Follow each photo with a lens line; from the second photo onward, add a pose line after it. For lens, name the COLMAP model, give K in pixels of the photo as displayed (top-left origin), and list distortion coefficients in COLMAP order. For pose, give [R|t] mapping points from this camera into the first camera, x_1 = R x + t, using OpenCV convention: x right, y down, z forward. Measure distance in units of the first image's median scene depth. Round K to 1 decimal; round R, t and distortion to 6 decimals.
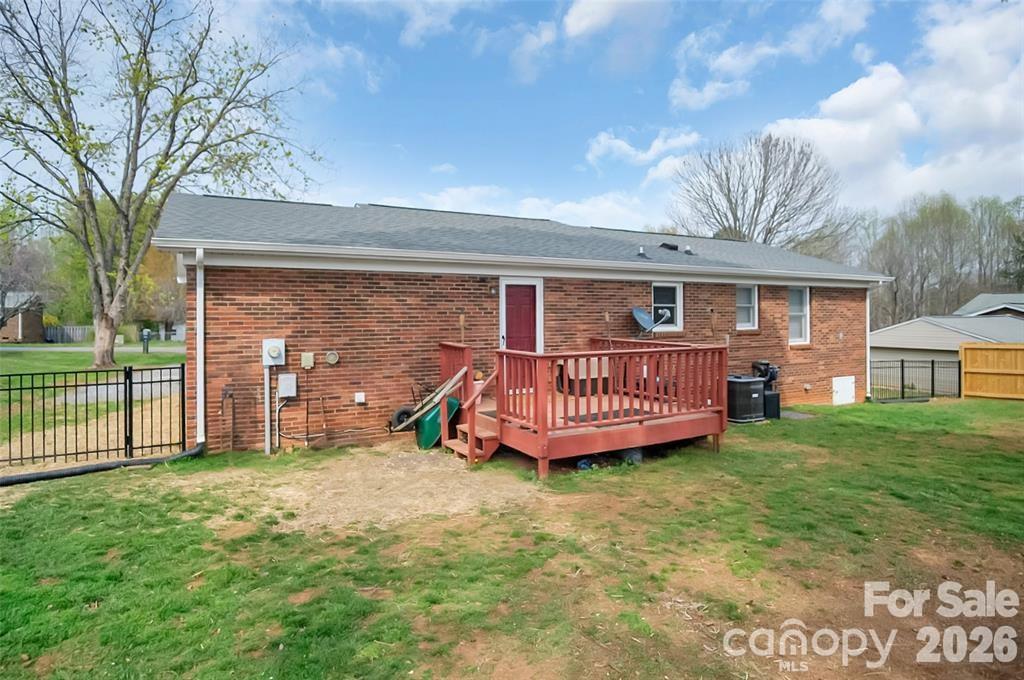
lens RADIAL K [[549.9, 0, 514.0], [0, 549.9, 329.7], [0, 0, 1]] dist [-0.027295, 0.000067]
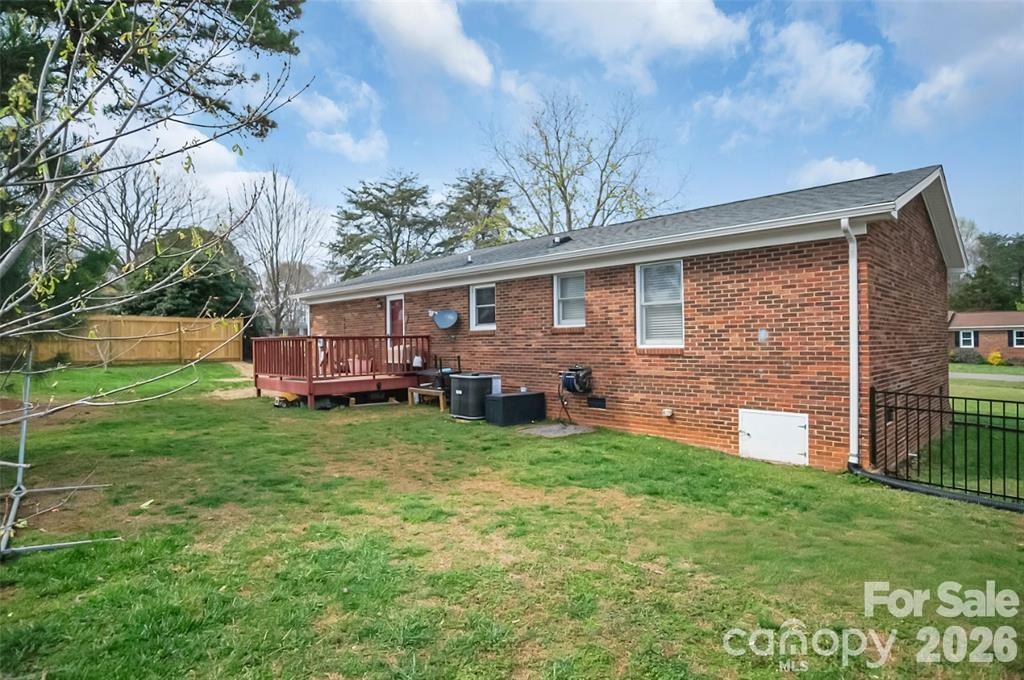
lens RADIAL K [[549.9, 0, 514.0], [0, 549.9, 329.7], [0, 0, 1]] dist [-0.027295, 0.000067]
pose [[0.297195, -0.010597, -0.954758, 1.765858], [0.001562, 0.999942, -0.010612, 0.018408], [0.954816, 0.001662, 0.297195, 0.993156]]
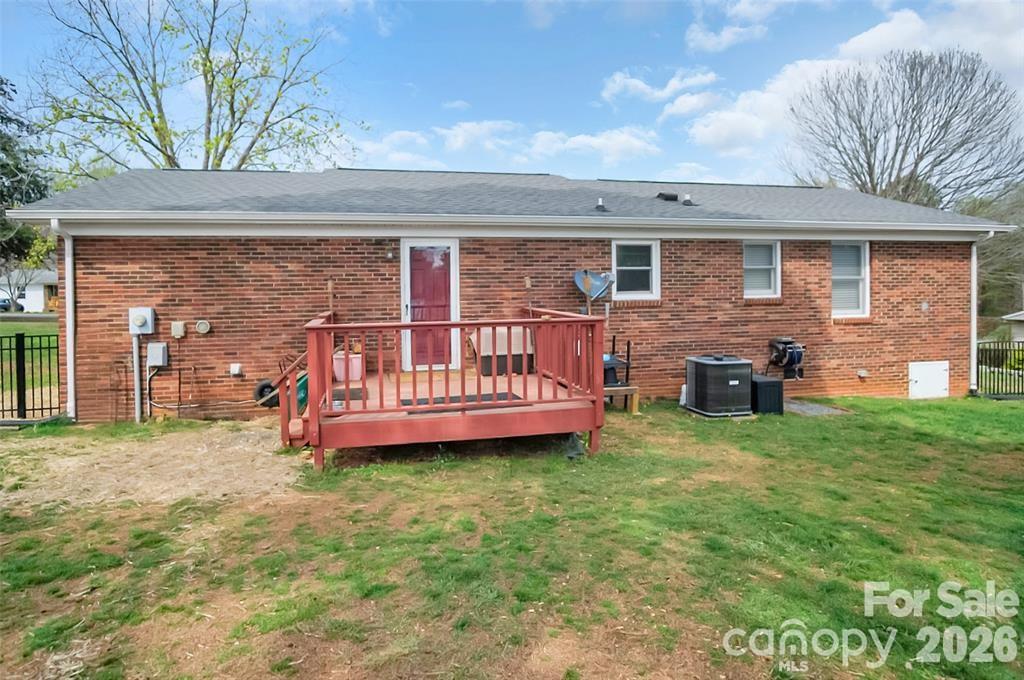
lens RADIAL K [[567.5, 0, 512.6], [0, 567.5, 310.5], [0, 0, 1]] dist [-0.027172, 0.001985]
pose [[0.961881, 0.003404, -0.273447, 0.447865], [0.001256, 0.999857, 0.016868, 0.005598], [0.273466, -0.016568, 0.961739, 0.183766]]
